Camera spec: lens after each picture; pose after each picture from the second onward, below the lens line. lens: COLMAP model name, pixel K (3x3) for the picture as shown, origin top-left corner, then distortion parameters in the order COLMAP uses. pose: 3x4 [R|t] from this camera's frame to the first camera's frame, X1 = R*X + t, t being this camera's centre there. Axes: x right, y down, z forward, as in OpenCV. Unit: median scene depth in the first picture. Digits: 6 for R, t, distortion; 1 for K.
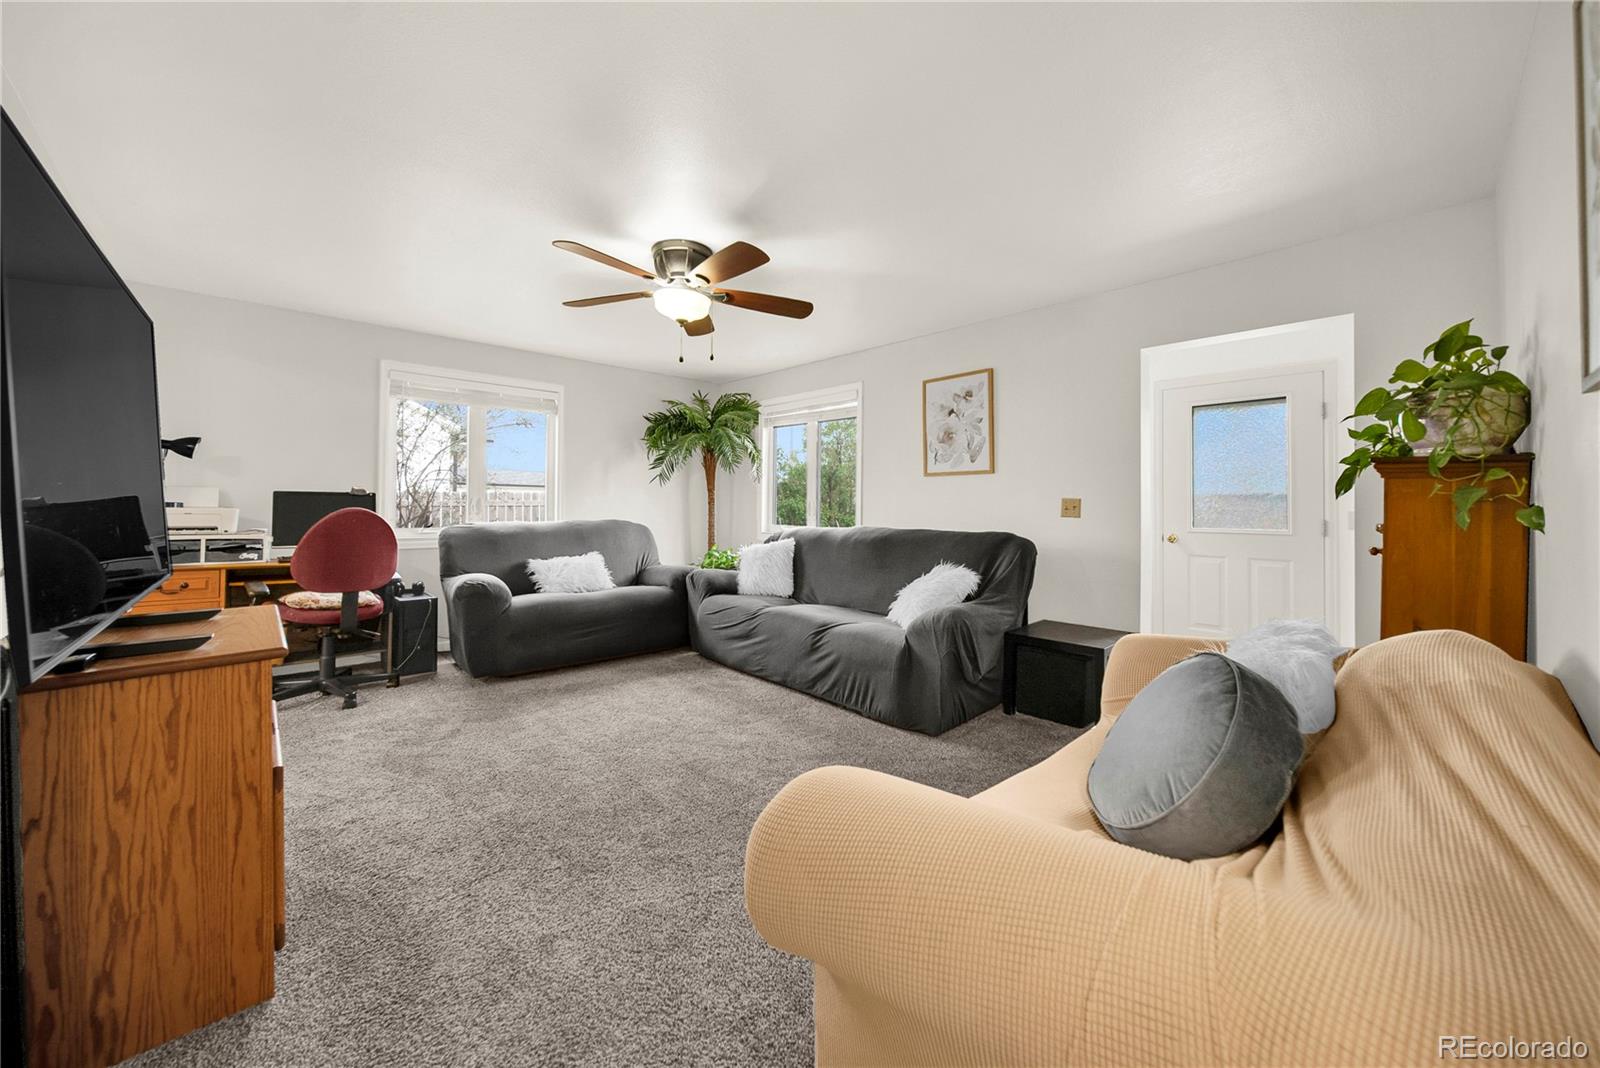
lens RADIAL K [[569.8, 0, 801.6], [0, 569.8, 523.3], [0, 0, 1]] dist [-0.001433, -0.000176]
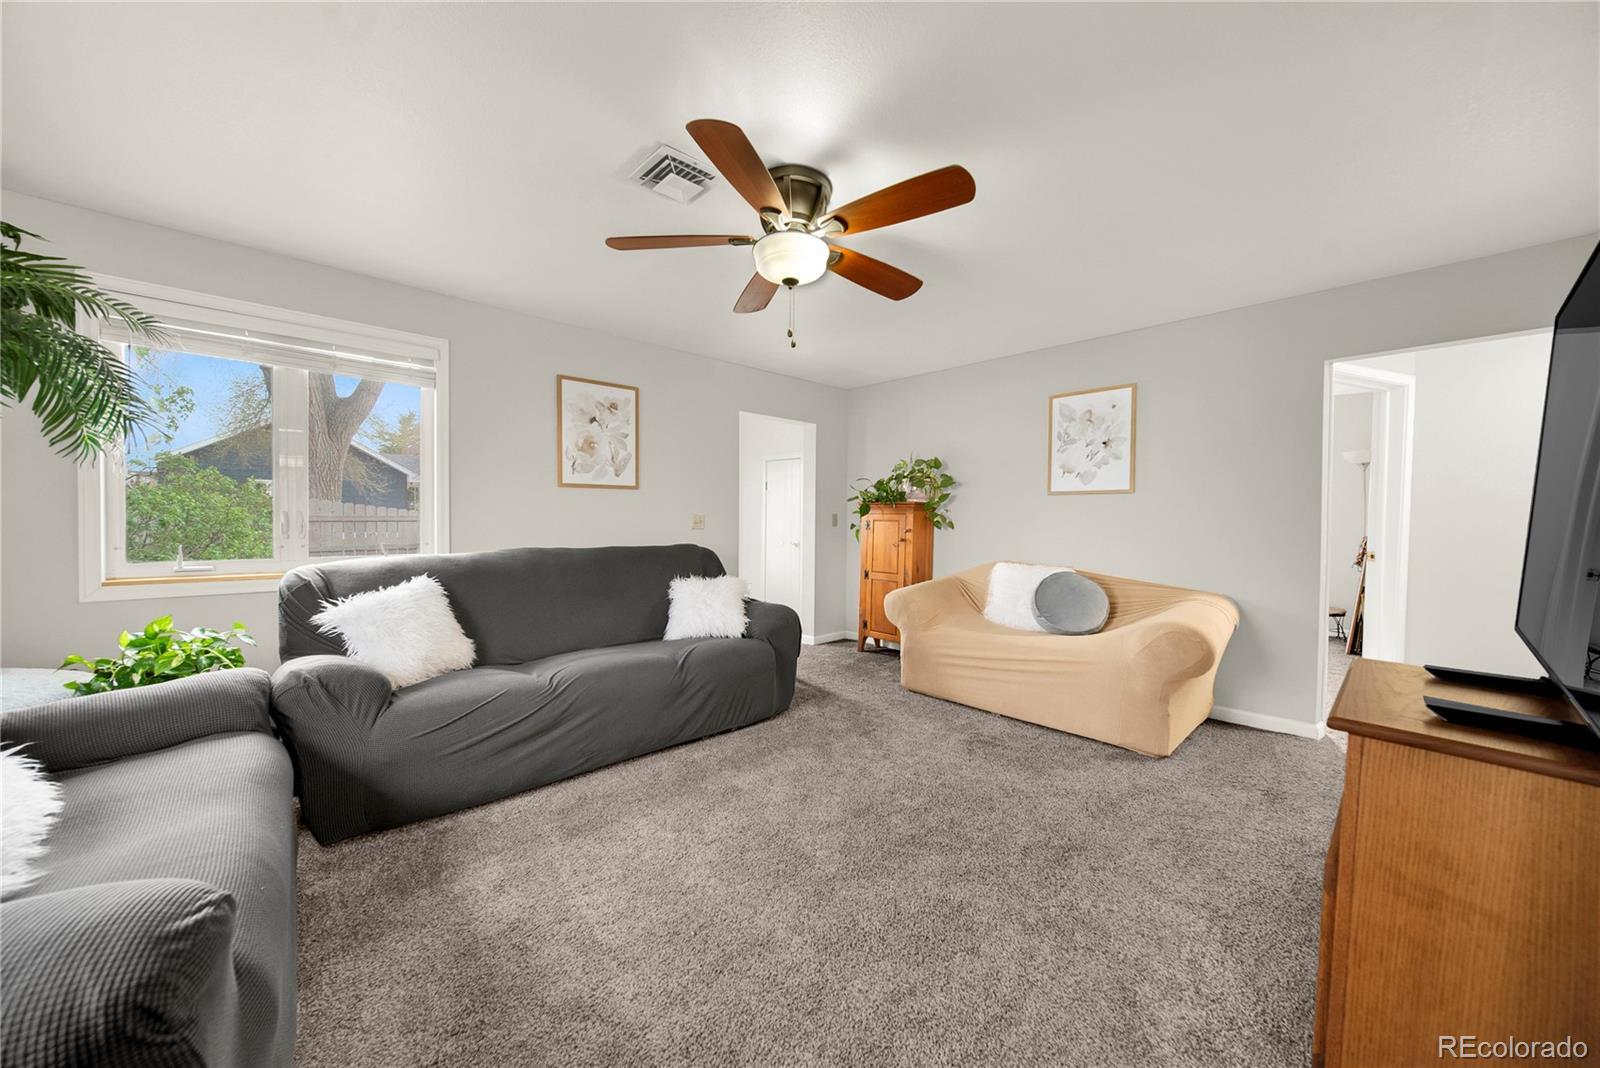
lens RADIAL K [[569.8, 0, 801.6], [0, 569.8, 523.3], [0, 0, 1]] dist [-0.001433, -0.000176]
pose [[0.051792, -0.007239, 0.998632, -0.675697], [0.023274, 0.999711, 0.006039, -0.025879], [-0.998387, 0.022929, 0.051946, 0.646592]]
